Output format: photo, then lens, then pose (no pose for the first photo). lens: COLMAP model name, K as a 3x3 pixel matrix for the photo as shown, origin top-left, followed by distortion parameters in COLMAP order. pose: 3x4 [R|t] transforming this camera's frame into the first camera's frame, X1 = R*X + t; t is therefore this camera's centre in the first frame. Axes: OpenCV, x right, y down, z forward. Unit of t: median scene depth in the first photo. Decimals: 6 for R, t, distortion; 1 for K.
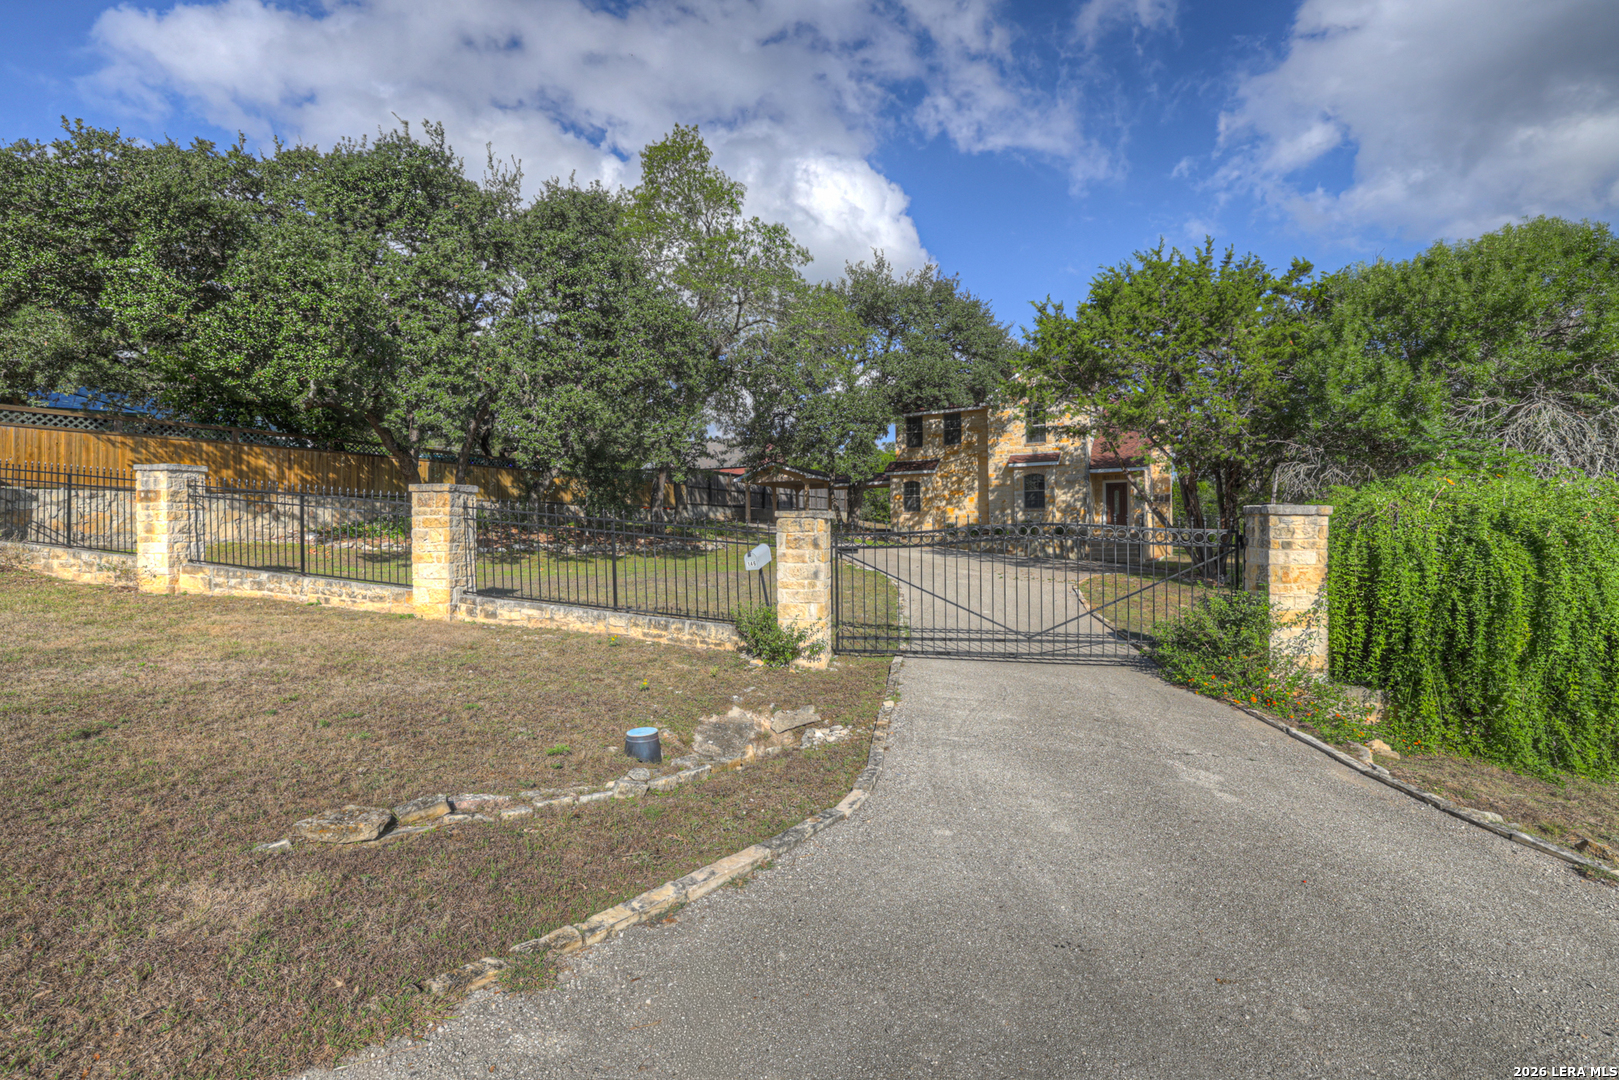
lens RADIAL K [[694.8, 0, 798.8], [0, 694.8, 546.8], [0, 0, 1]] dist [-0.062954, 0.027576]
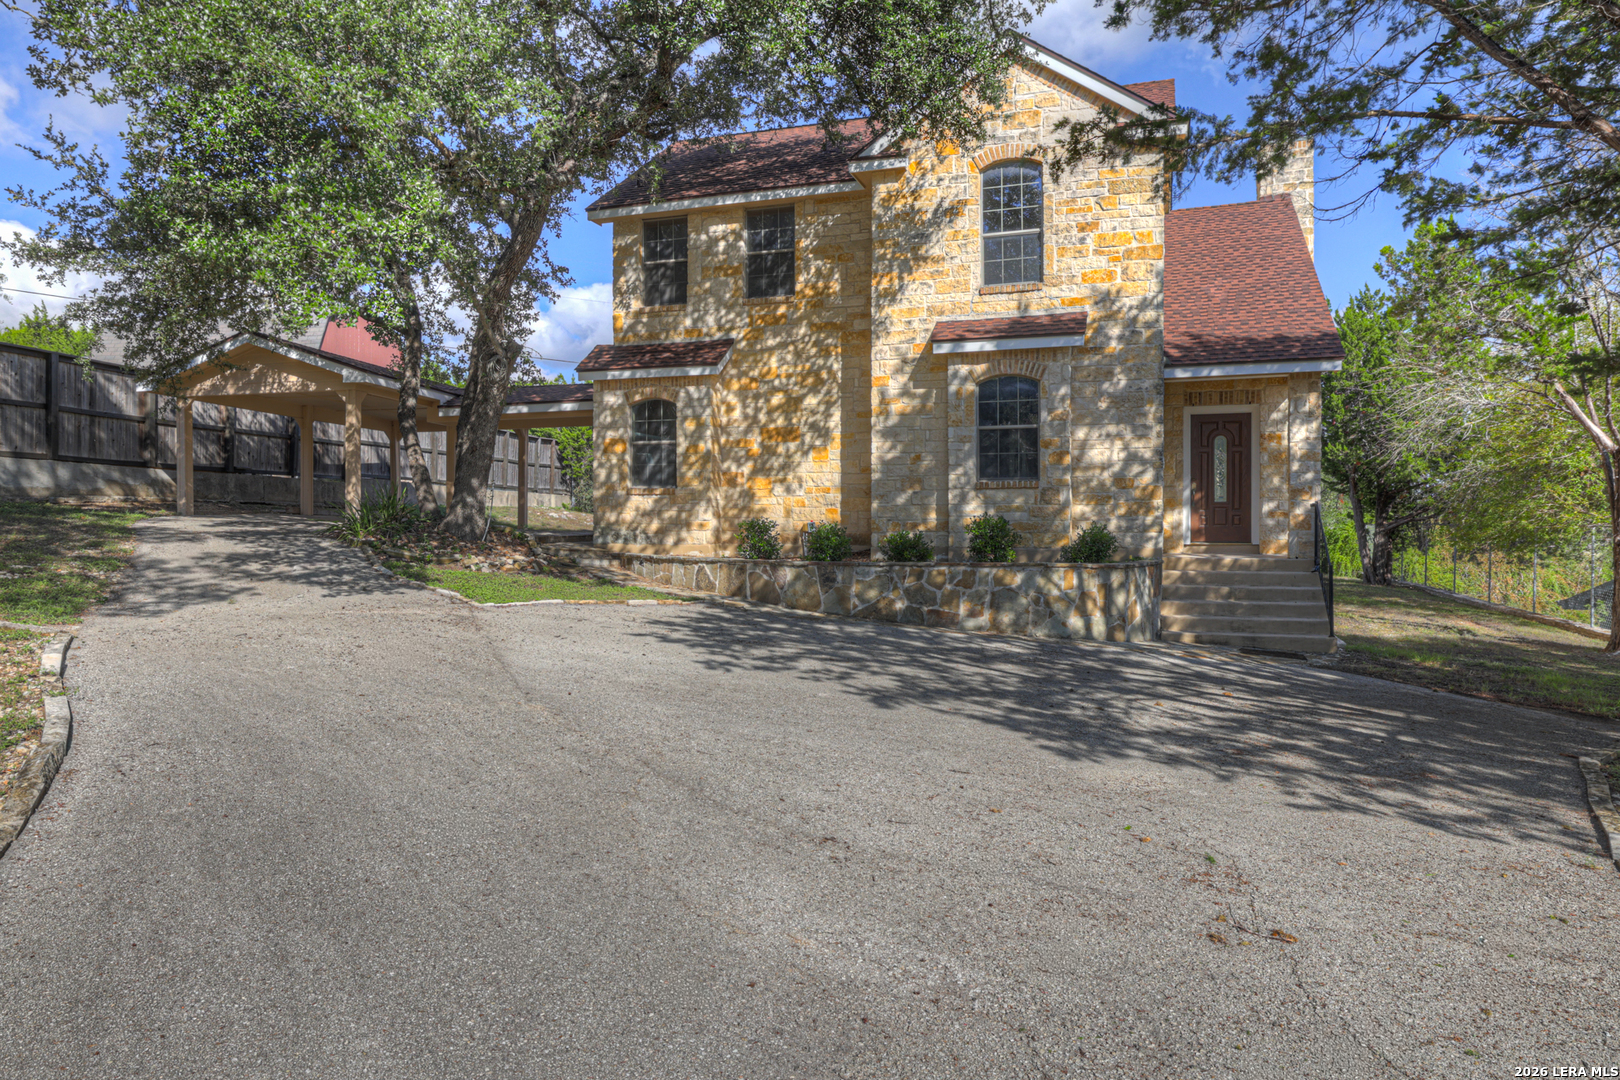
lens RADIAL K [[1031.5, 0, 827.9], [0, 1031.5, 541.2], [0, 0, 1]] dist [0.002123, 0.001482]
pose [[0.970779, 0.006129, 0.239895, 0.375313], [-0.002132, 0.999855, -0.016919, -0.052796], [-0.239964, 0.015913, 0.970651, 1.469093]]
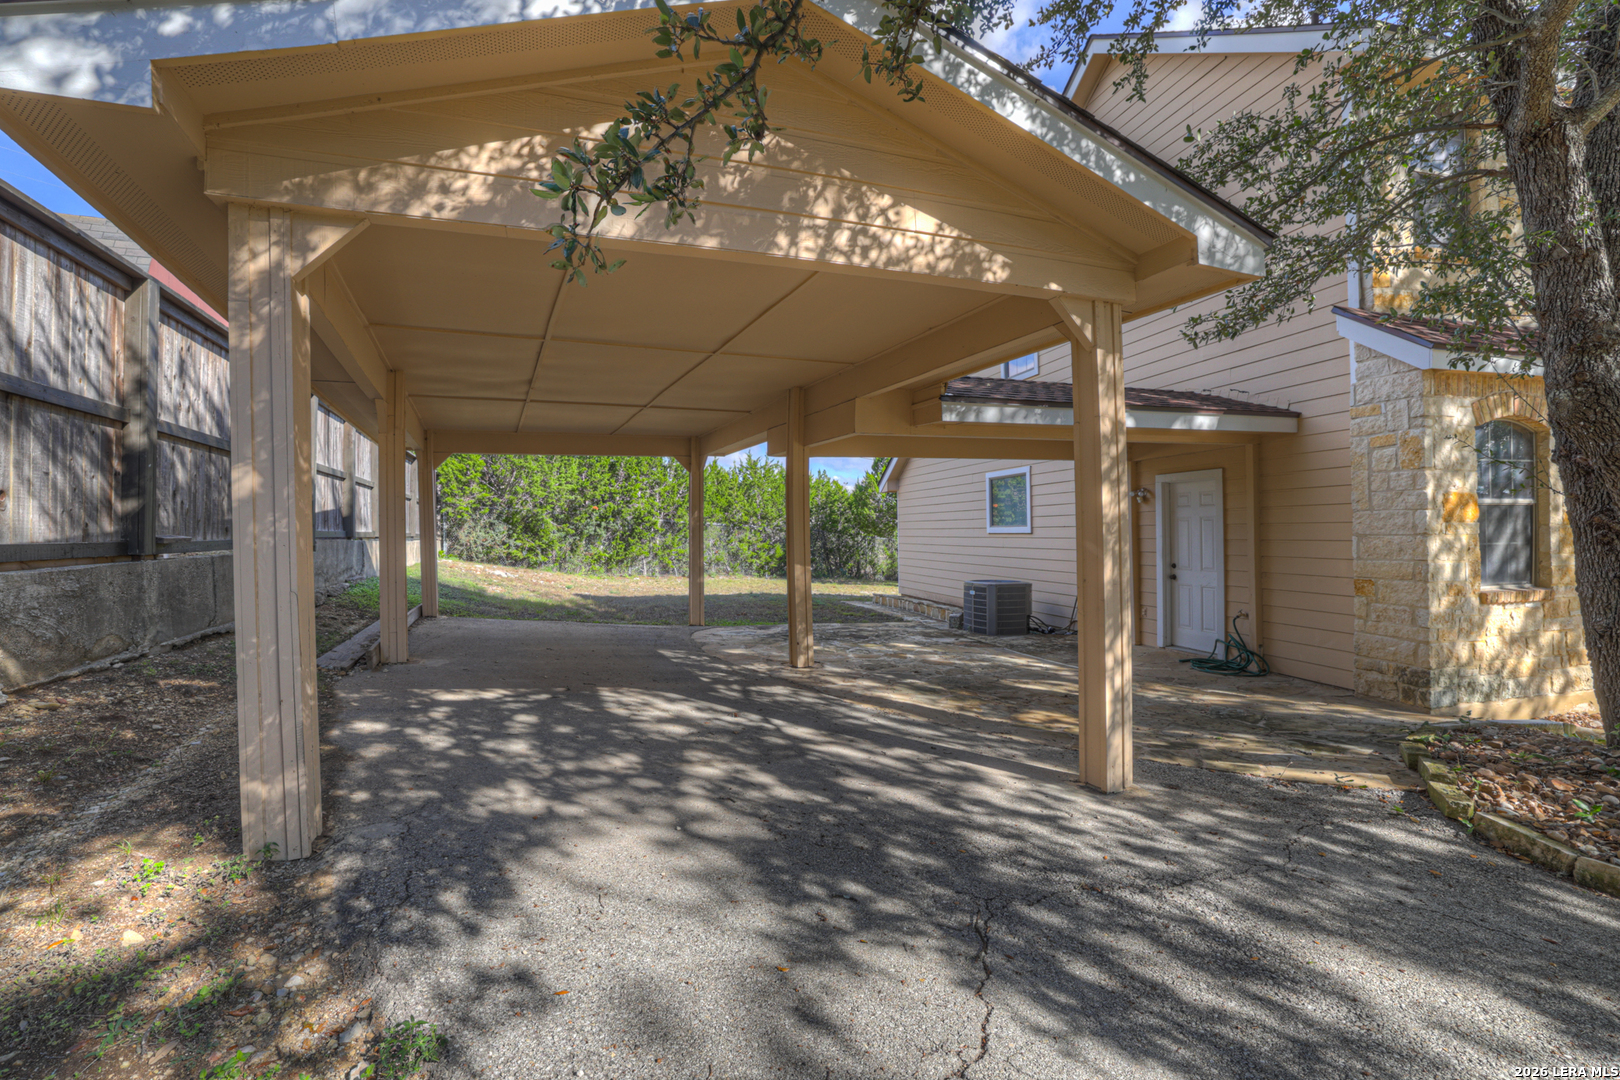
lens RADIAL K [[695.2, 0, 799.3], [0, 695.2, 546.8], [0, 0, 1]] dist [-0.062954, 0.027576]
pose [[0.683206, -0.017994, 0.730004, -0.300617], [0.031221, 0.999502, -0.004582, -0.212208], [-0.729558, 0.025921, 0.683428, 3.139400]]
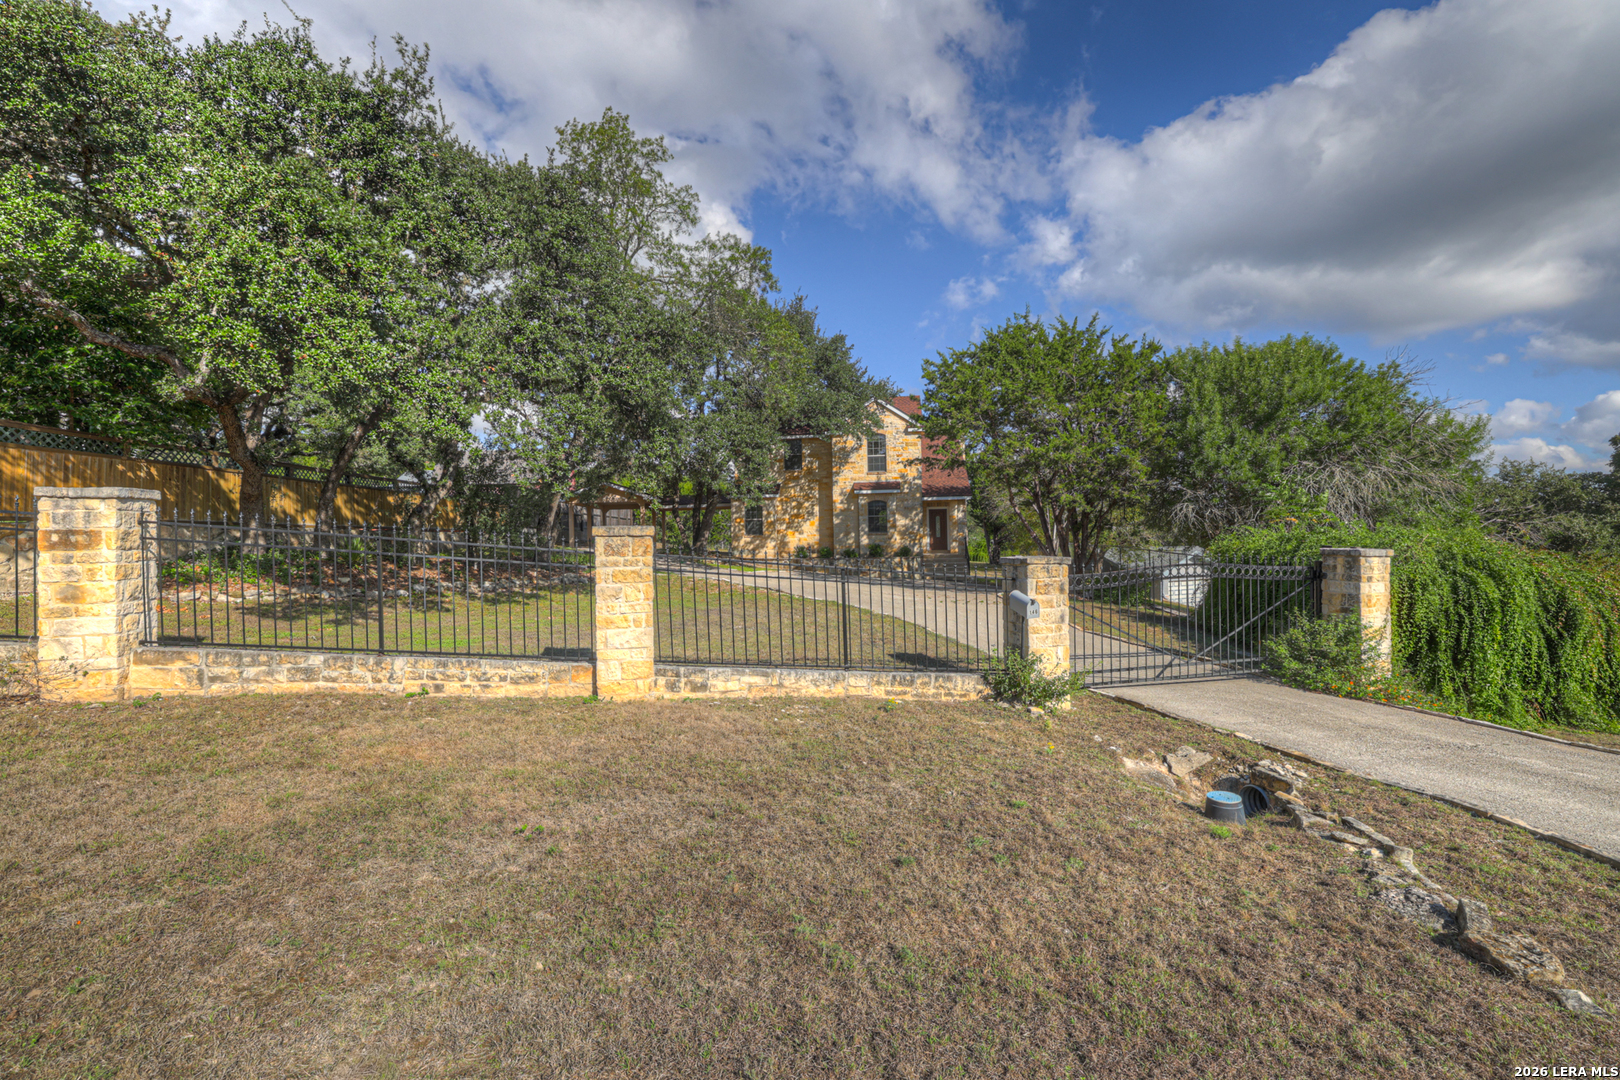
lens RADIAL K [[695.2, 0, 799.3], [0, 695.2, 546.8], [0, 0, 1]] dist [-0.062954, 0.027576]
pose [[0.909063, -0.010026, 0.416538, -0.599985], [0.019192, 0.999657, -0.017823, -0.044506], [-0.416216, 0.024197, 0.908944, 0.177032]]
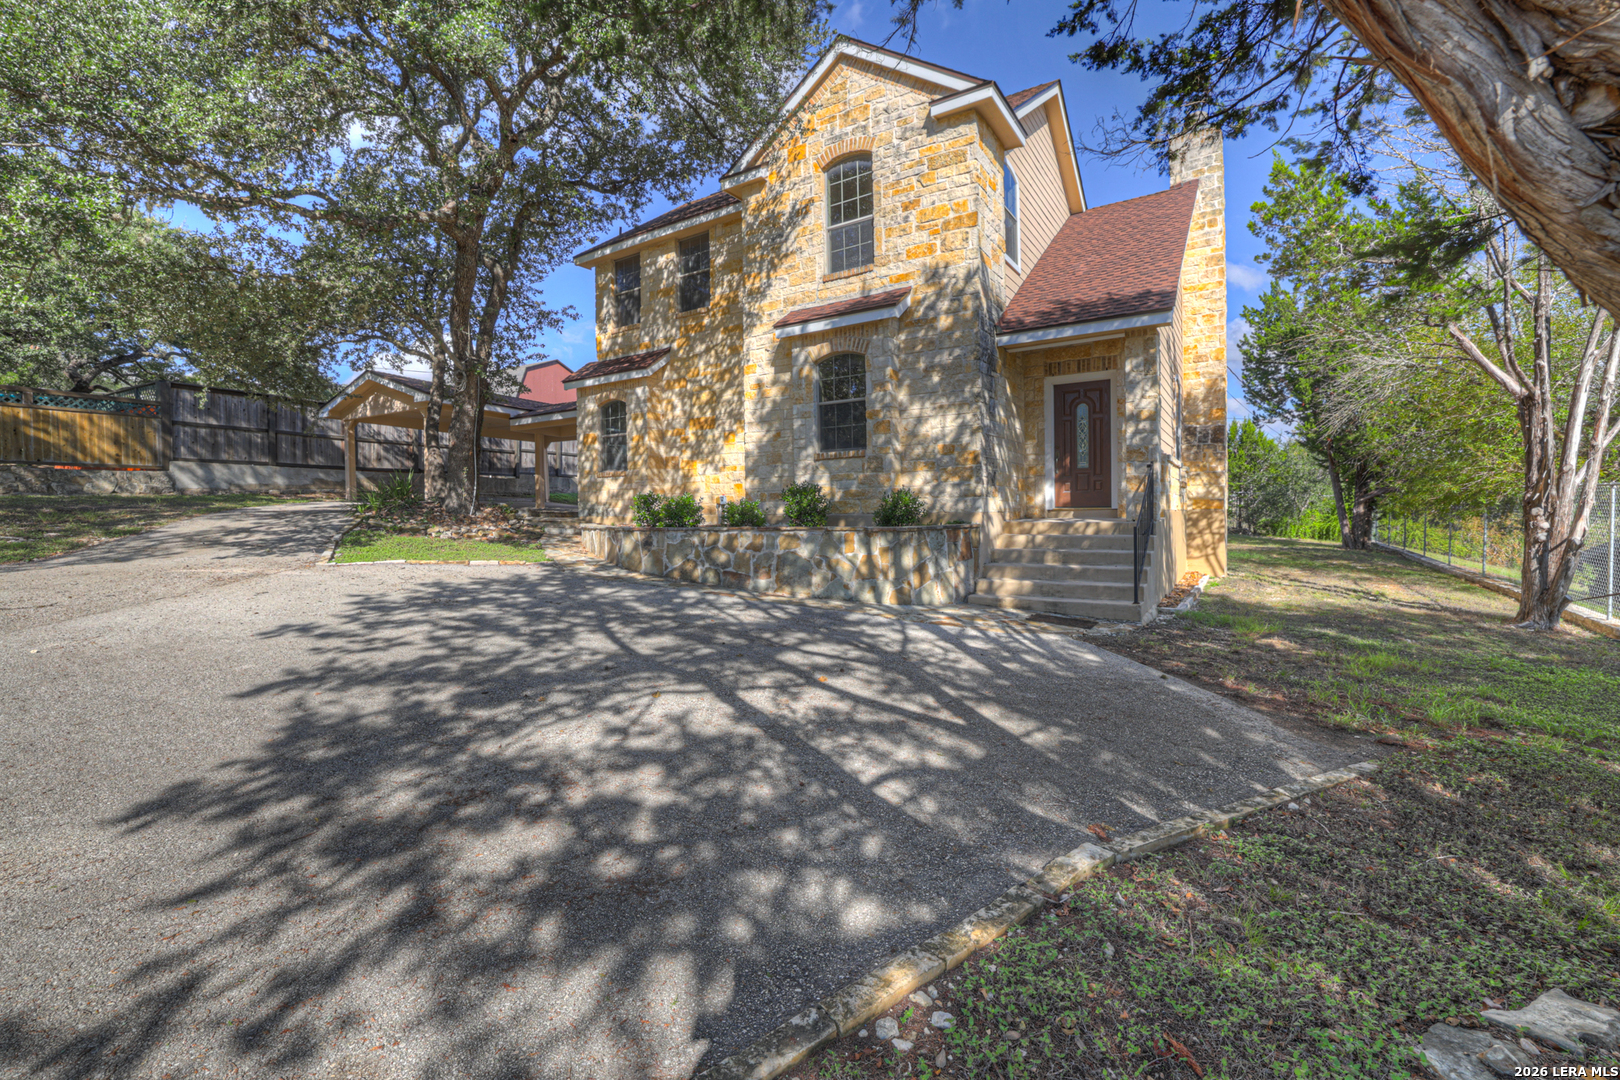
lens RADIAL K [[726.5, 0, 810.0], [0, 726.5, 540.0], [0, 0, 1]] dist [-0.062669, 0.033703]
pose [[0.999558, 0.006041, -0.029103, 0.902022], [-0.006388, 0.999909, -0.011848, -0.023173], [0.029028, 0.012029, 0.999506, 1.713907]]
